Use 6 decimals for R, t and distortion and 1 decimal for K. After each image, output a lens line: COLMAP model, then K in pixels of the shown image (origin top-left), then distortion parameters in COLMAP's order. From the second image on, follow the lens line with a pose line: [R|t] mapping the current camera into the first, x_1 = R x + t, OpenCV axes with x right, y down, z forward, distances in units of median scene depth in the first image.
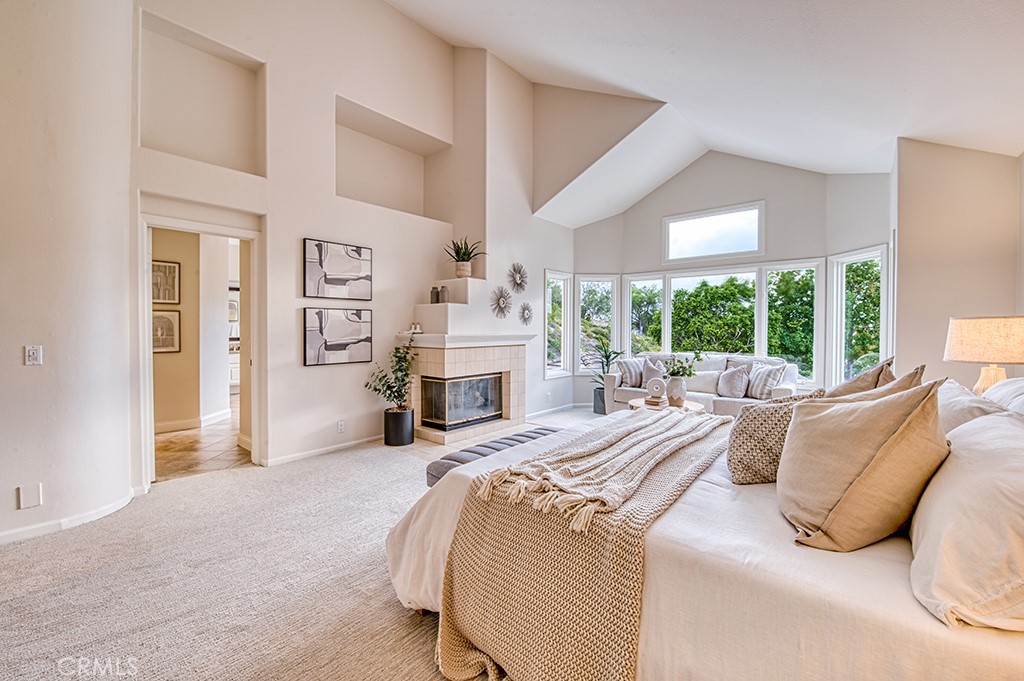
lens RADIAL K [[412.0, 0, 513.2], [0, 412.0, 334.2], [0, 0, 1]] dist [-0.008155, -0.000831]
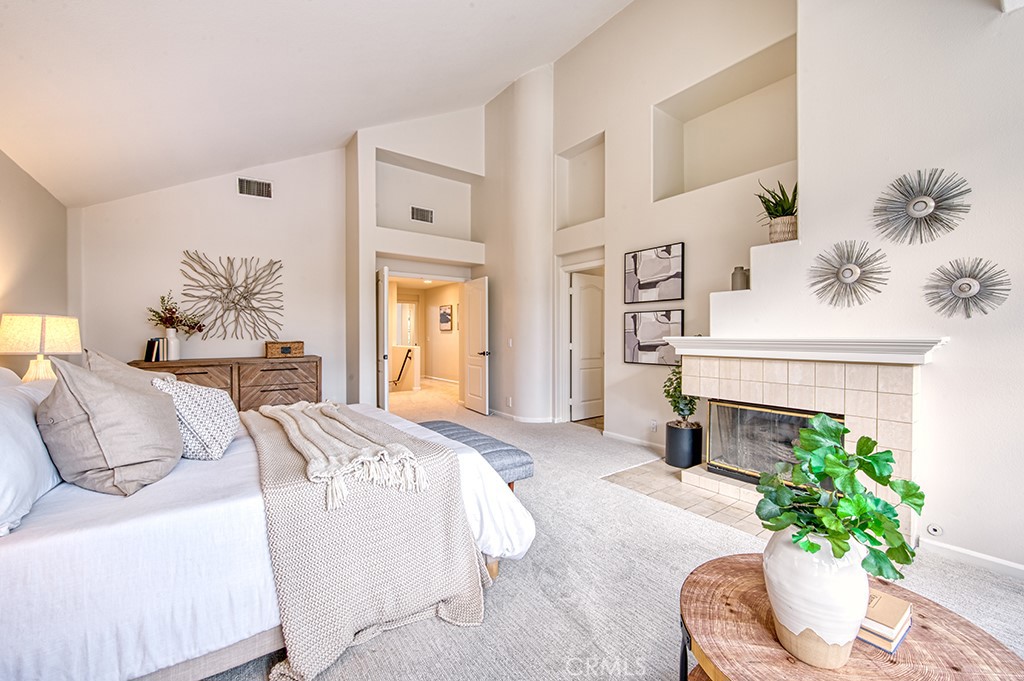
lens RADIAL K [[412.0, 0, 512.5], [0, 412.0, 339.9], [0, 0, 1]] dist [-0.008155, -0.000831]
pose [[-0.228298, 0.009152, -0.973548, 0.652832], [-0.012883, 0.999840, 0.012420, 0.001846], [0.973506, 0.015377, -0.228144, 0.879132]]
